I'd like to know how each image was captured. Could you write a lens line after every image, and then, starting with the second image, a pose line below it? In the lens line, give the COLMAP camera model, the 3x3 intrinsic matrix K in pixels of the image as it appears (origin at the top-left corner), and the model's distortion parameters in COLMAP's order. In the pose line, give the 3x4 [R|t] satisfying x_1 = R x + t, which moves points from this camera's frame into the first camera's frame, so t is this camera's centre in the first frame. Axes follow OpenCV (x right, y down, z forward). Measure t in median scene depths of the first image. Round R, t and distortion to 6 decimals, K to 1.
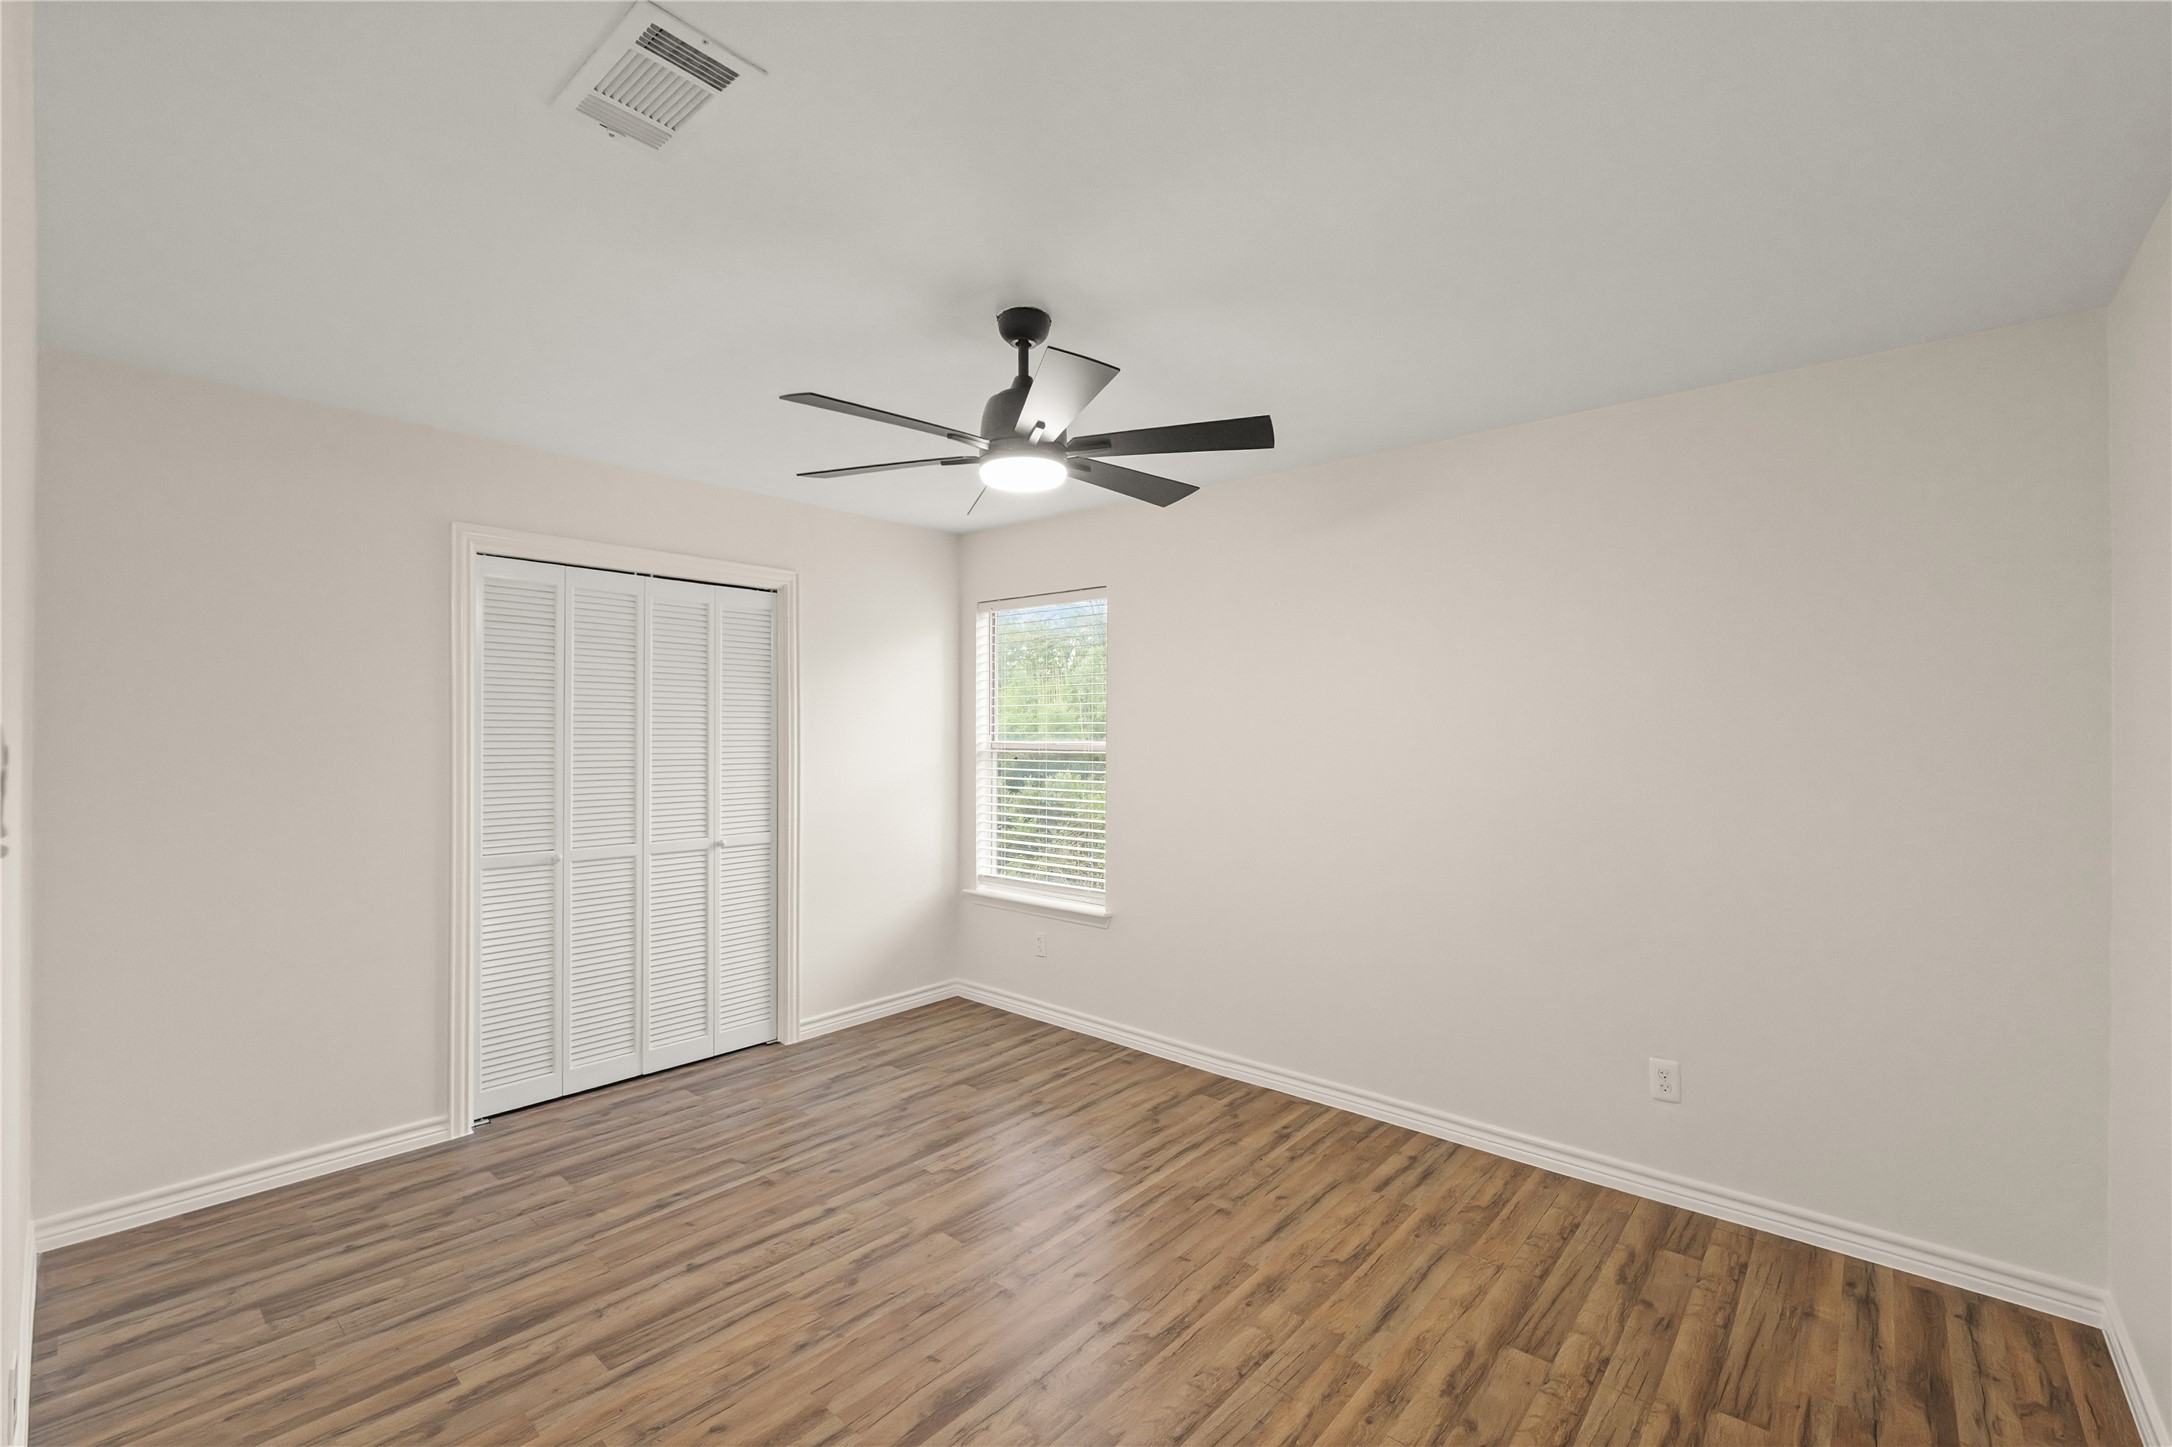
lens RADIAL K [[916.3, 0, 1083.3], [0, 916.3, 726.3], [0, 0, 1]] dist [-0.011291, 0.000798]
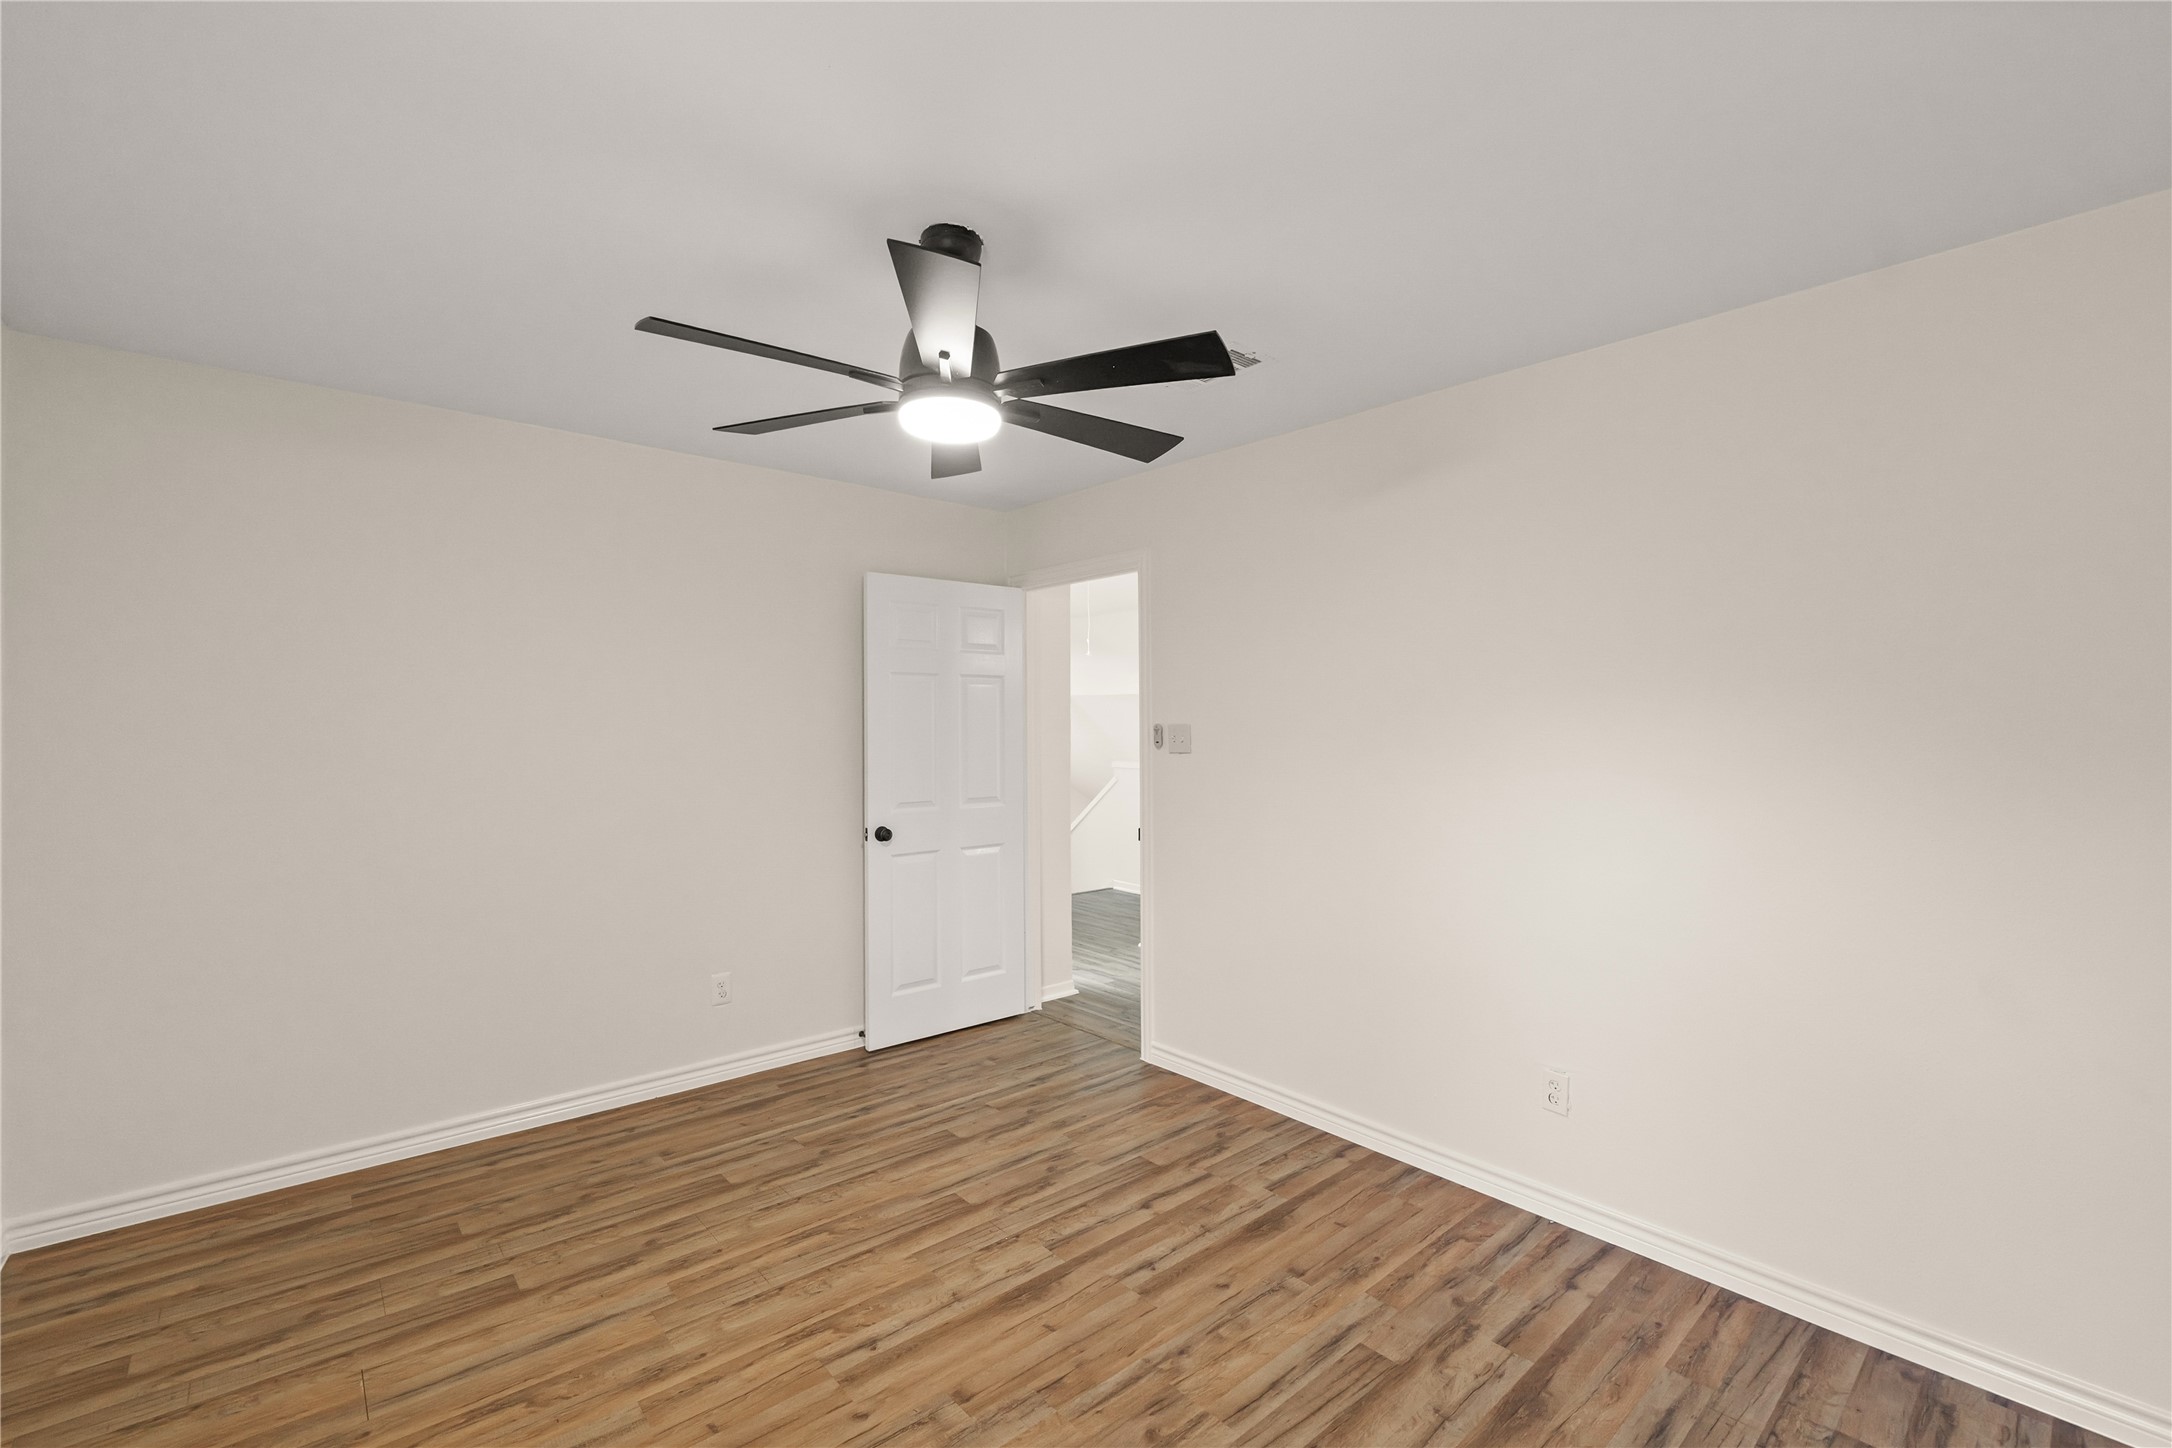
lens RADIAL K [[916.3, 0, 1083.3], [0, 916.3, 726.8], [0, 0, 1]] dist [-0.011291, 0.000798]
pose [[-0.990399, -0.005448, 0.138128, -0.332735], [-0.006787, 0.999934, -0.009230, 0.022613], [-0.138069, -0.010079, -0.990371, 1.970546]]
